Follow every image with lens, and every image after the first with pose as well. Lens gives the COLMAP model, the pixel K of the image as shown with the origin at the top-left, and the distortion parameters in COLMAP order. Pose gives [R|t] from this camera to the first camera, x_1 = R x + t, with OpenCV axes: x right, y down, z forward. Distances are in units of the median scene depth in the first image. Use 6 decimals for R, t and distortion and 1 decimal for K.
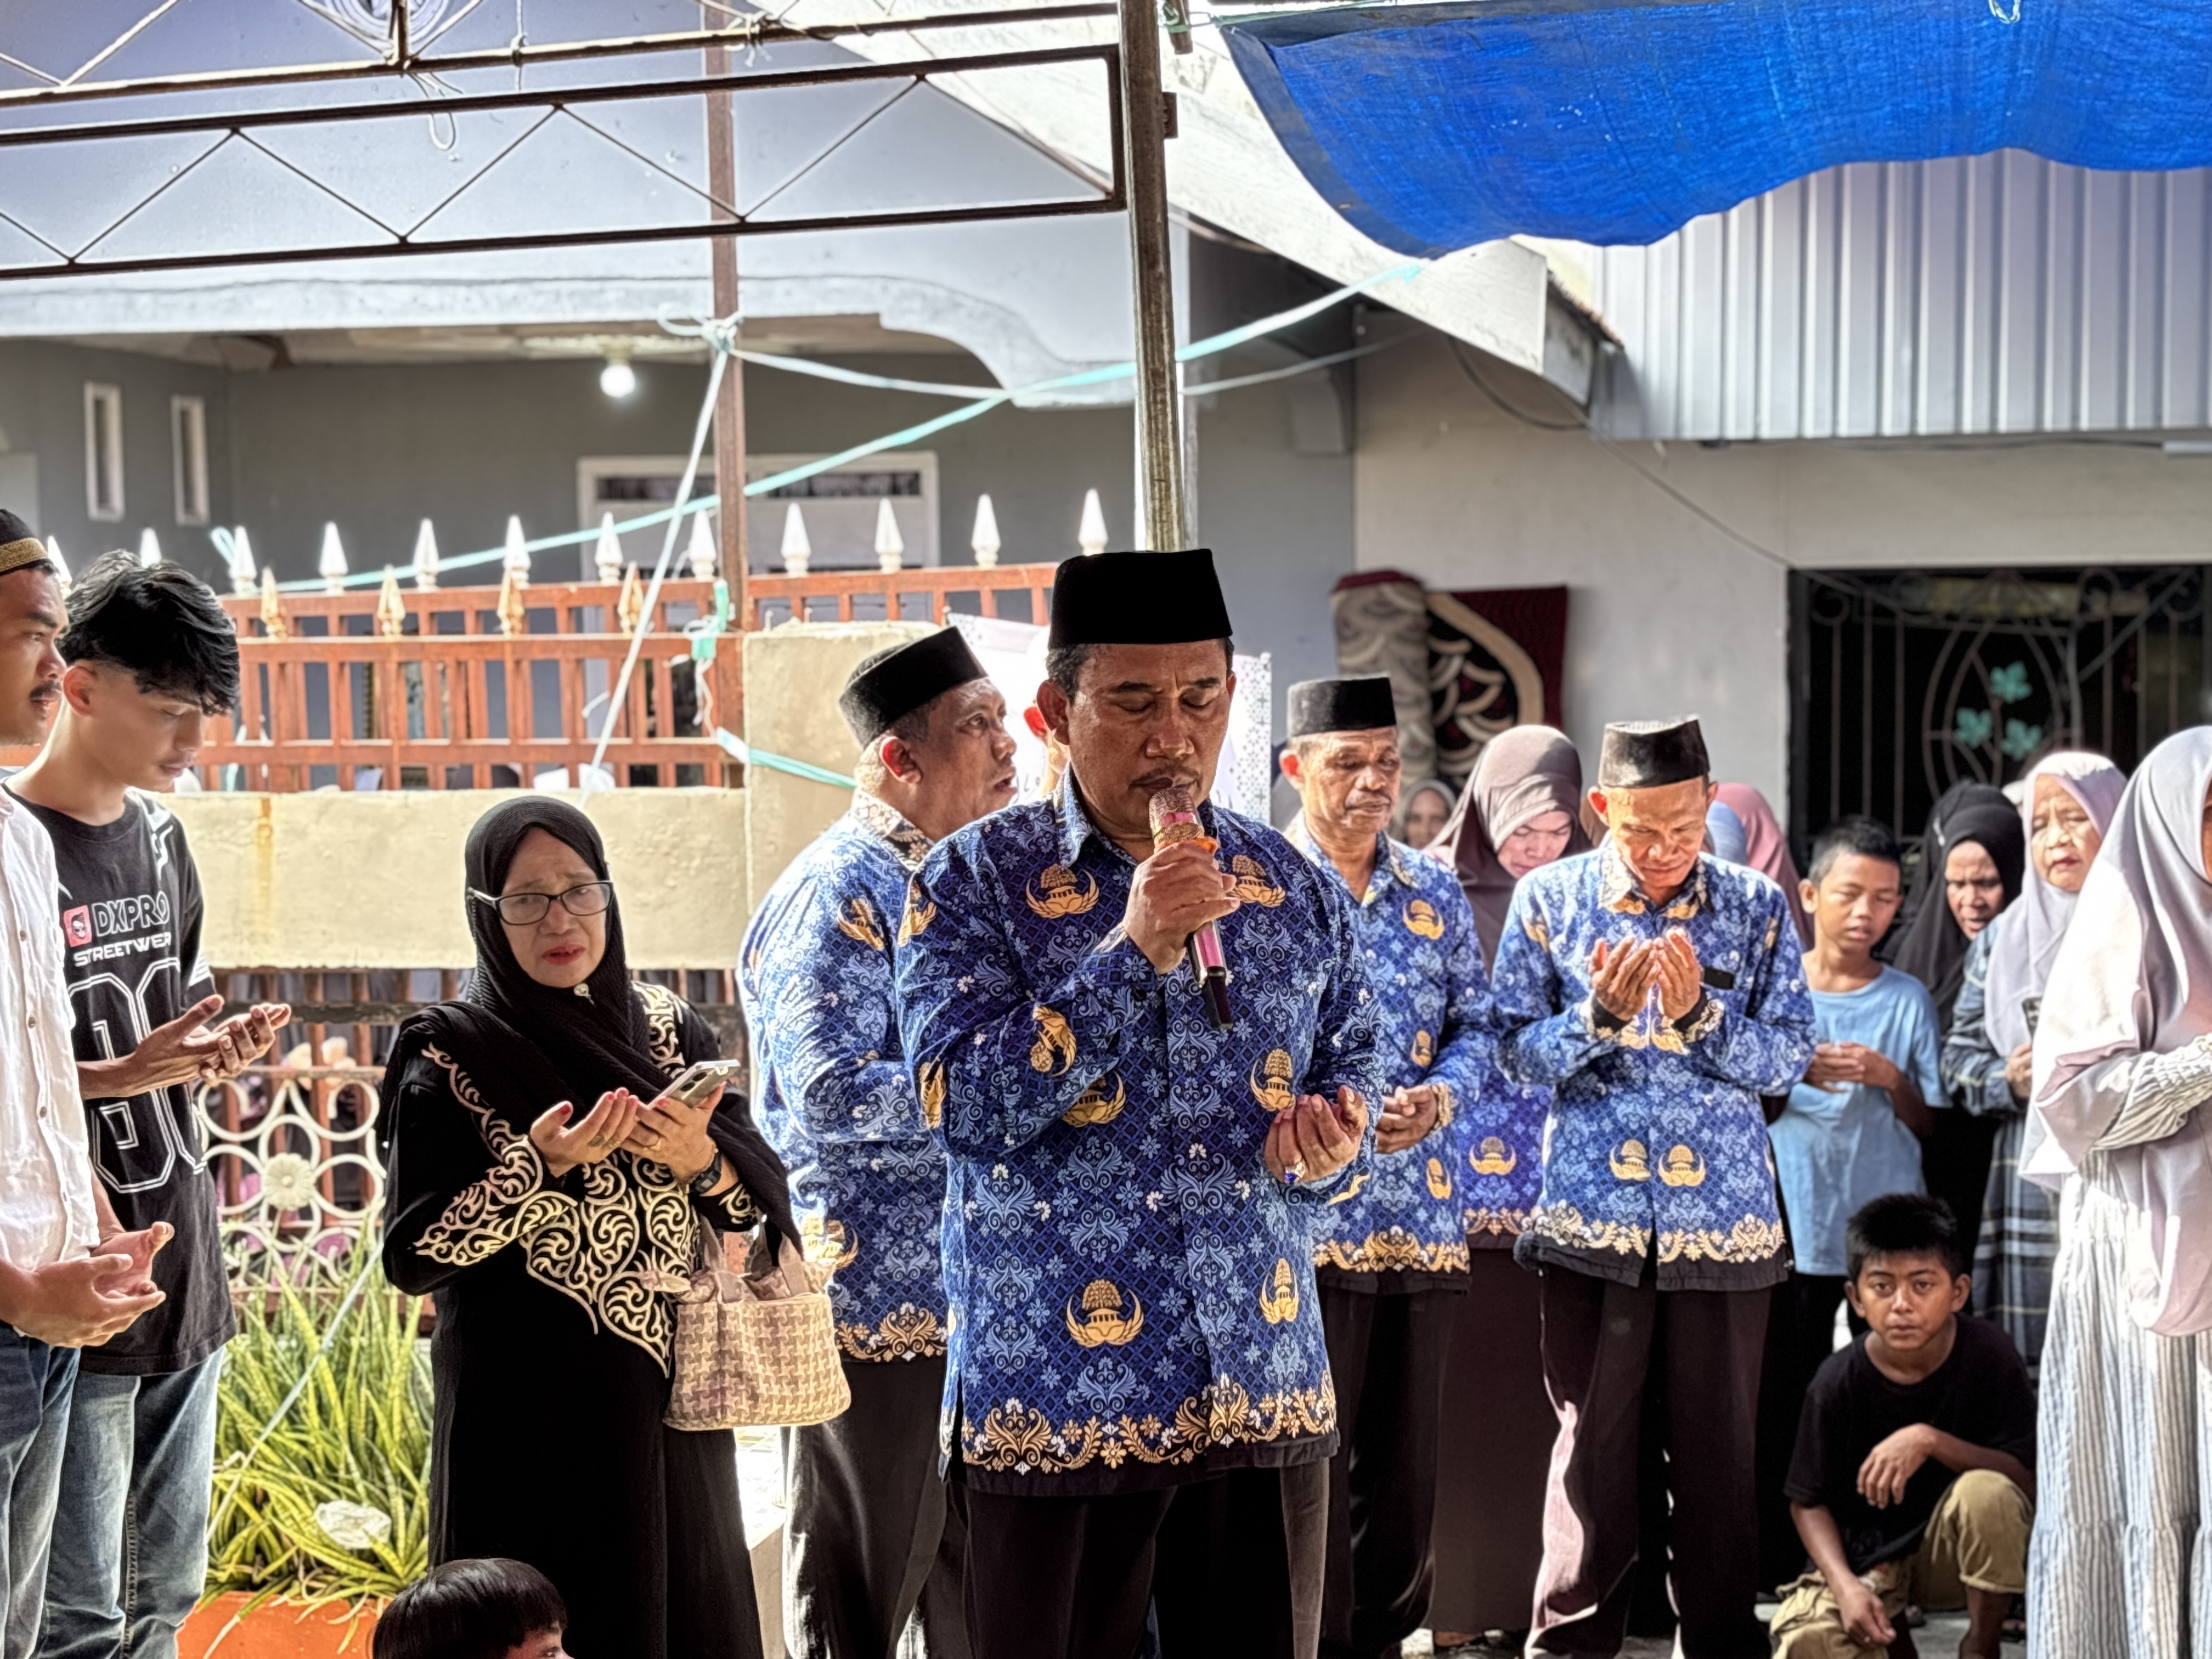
lens RADIAL K [[3539.5, 0, 1181.4], [0, 3539.5, 823.9], [0, 0, 1]] dist [0.301173, -0.812739]
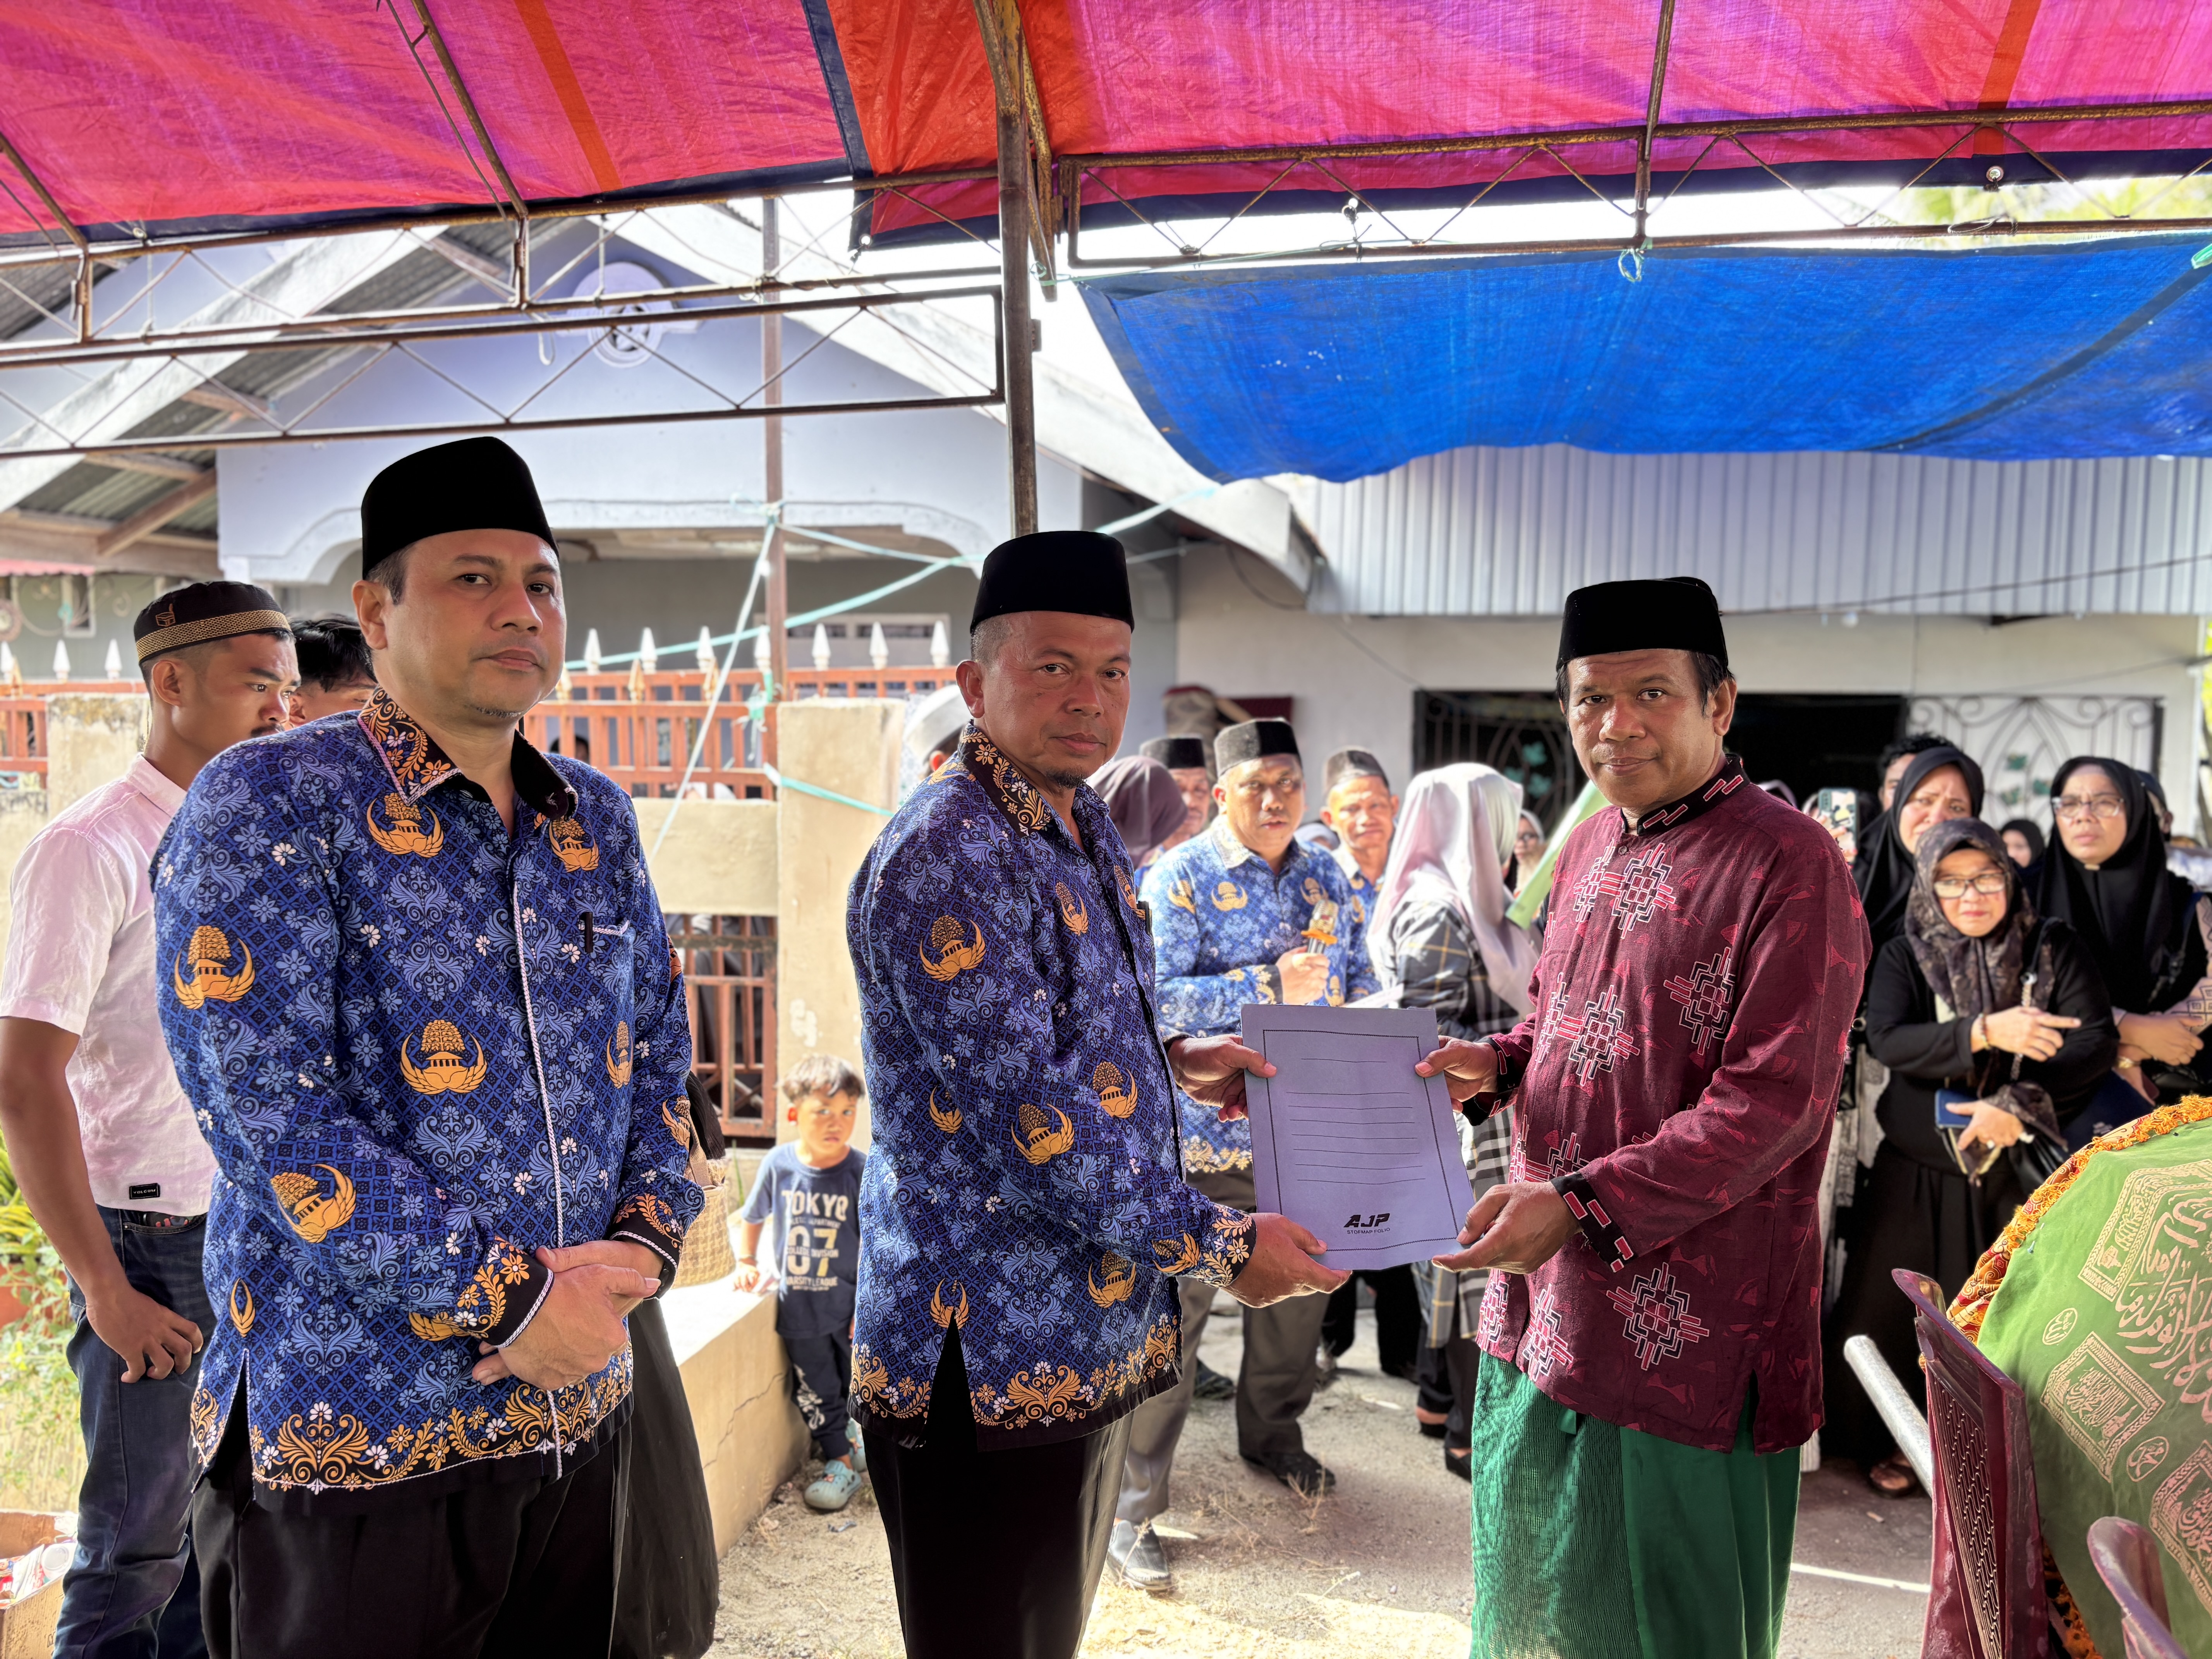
lens RADIAL K [[1702.3, 0, 1106.0], [0, 1702.3, 829.5], [0, 0, 1]] dist [0.018530, -0.005556]
pose [[0.999708, 0.023527, 0.005483, 0.012798], [-0.023580, 0.999673, 0.009903, -0.005765], [-0.005248, -0.010029, 0.999936, 0.168289]]
